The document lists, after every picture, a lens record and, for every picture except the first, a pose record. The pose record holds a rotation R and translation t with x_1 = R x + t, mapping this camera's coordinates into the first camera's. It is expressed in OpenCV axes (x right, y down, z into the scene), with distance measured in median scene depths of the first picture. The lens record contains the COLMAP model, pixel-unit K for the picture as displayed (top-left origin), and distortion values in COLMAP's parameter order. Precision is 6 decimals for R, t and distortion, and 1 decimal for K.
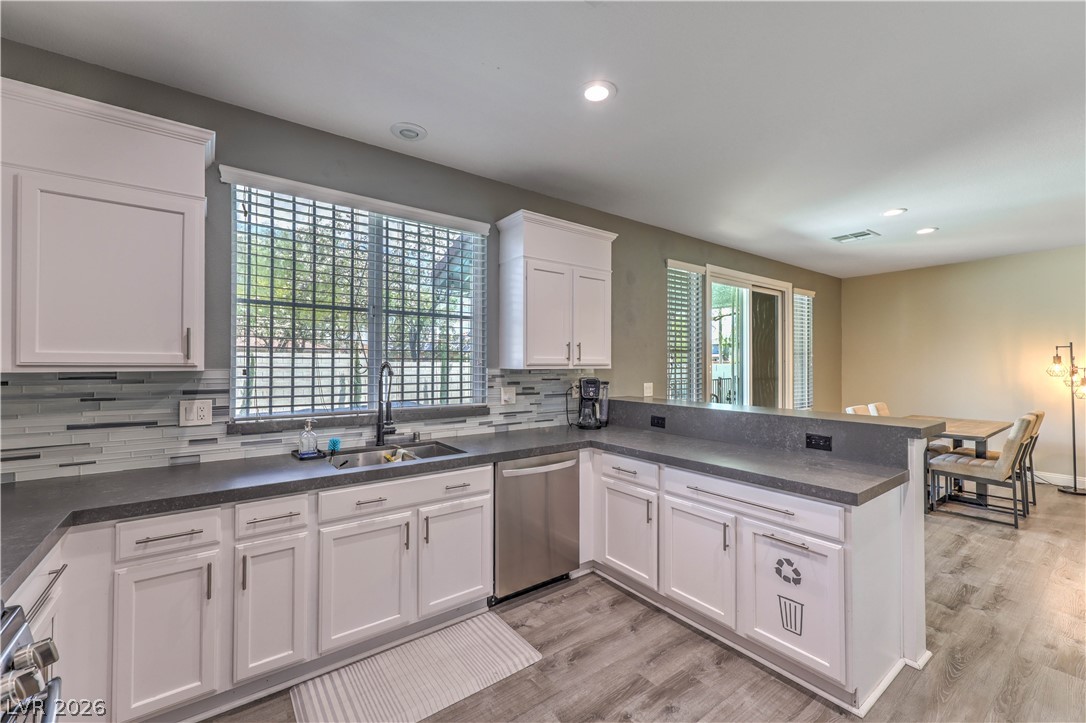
lens RADIAL K [[441.3, 0, 541.3], [0, 441.3, 361.9], [0, 0, 1]] dist [0.000227, 0.000496]
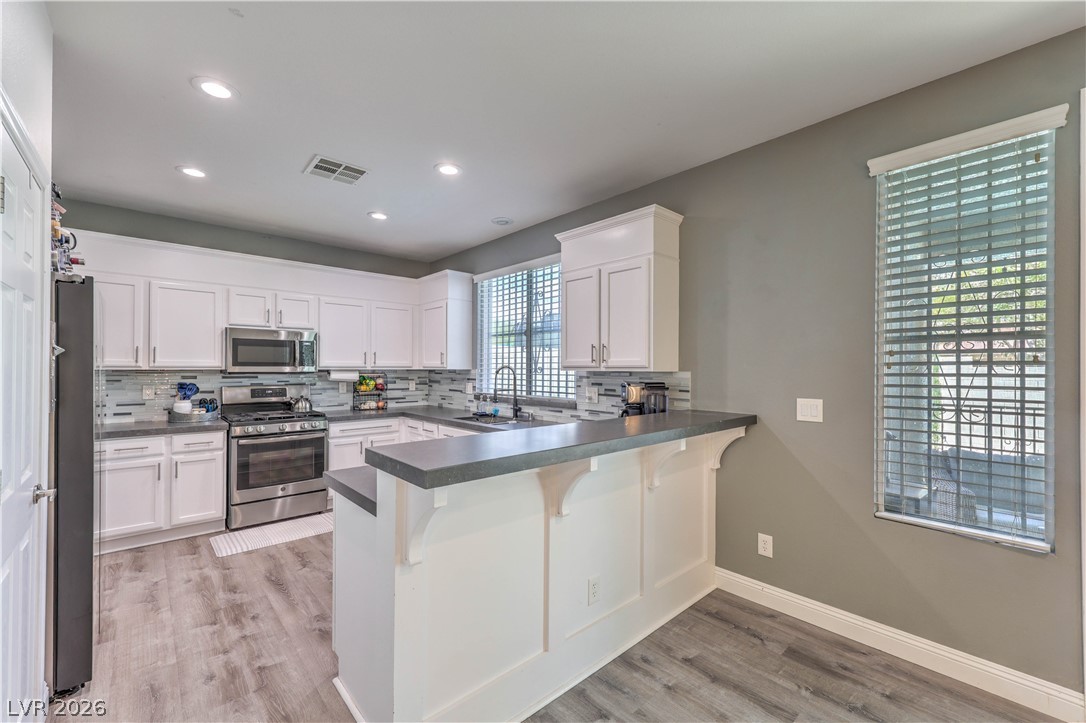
lens RADIAL K [[441.3, 0, 541.2], [0, 441.3, 364.4], [0, 0, 1]] dist [0.000227, 0.000496]
pose [[0.090245, -0.007229, -0.995893, 1.036636], [0.004116, 0.999968, -0.006885, 0.006747], [0.995911, -0.003478, 0.090272, 0.790637]]
